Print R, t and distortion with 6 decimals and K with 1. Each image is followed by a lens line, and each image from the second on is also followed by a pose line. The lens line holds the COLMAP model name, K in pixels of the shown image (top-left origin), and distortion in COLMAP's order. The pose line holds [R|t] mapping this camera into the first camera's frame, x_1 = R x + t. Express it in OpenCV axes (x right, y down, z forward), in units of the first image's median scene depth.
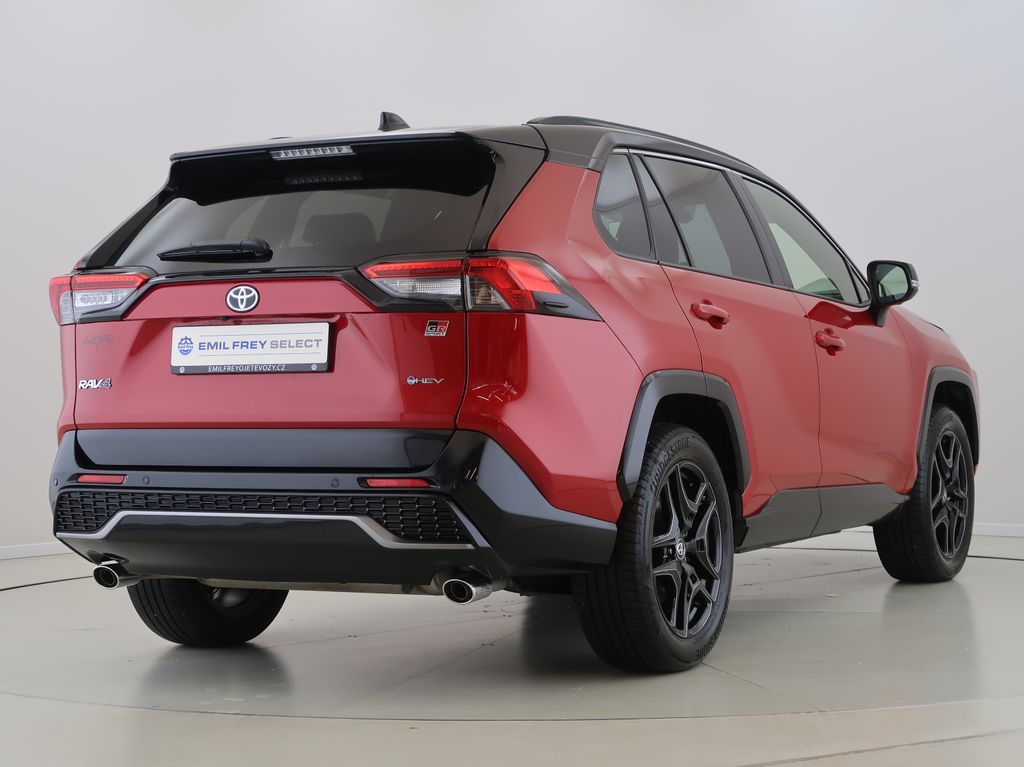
lens RADIAL K [[692.9, 0, 652.4], [0, 692.9, 364.5], [0, 0, 1]] dist [-0.014943, 0.000902]
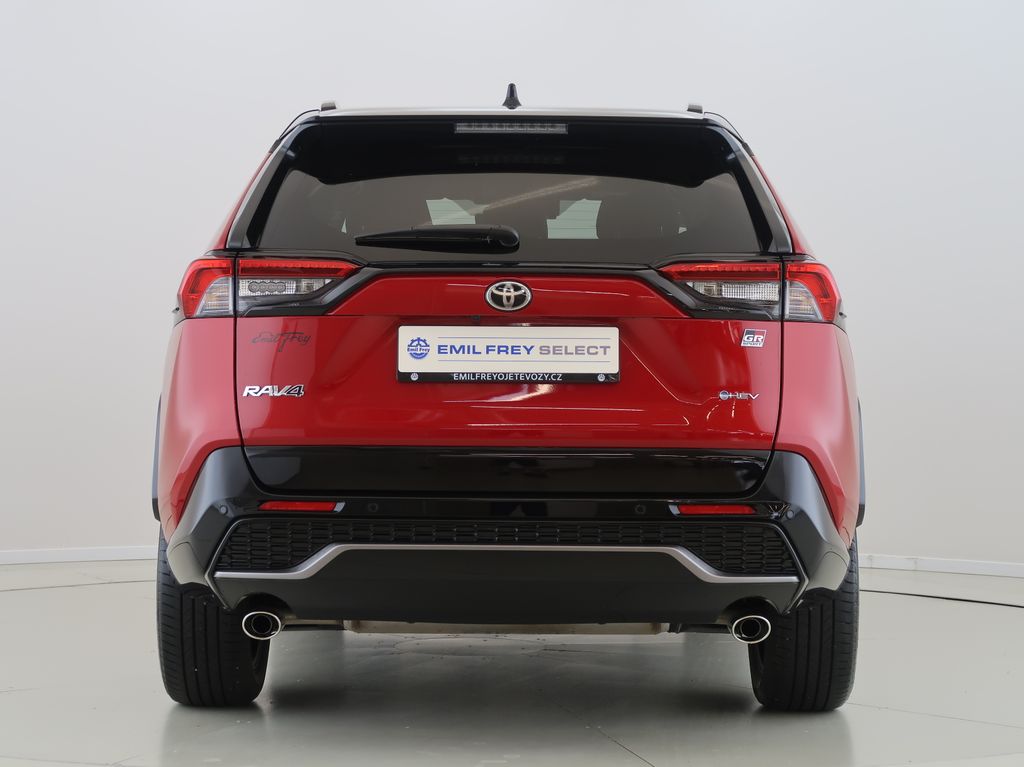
lens RADIAL K [[765.1, 0, 505.2], [0, 765.1, 385.3], [0, 0, 1]] dist [-0.014089, -0.003043]
pose [[0.989817, 0.022170, 0.140609, -0.715547], [-0.023494, 0.999694, 0.007769, 0.008380], [-0.140393, -0.010993, 0.990035, 0.054903]]
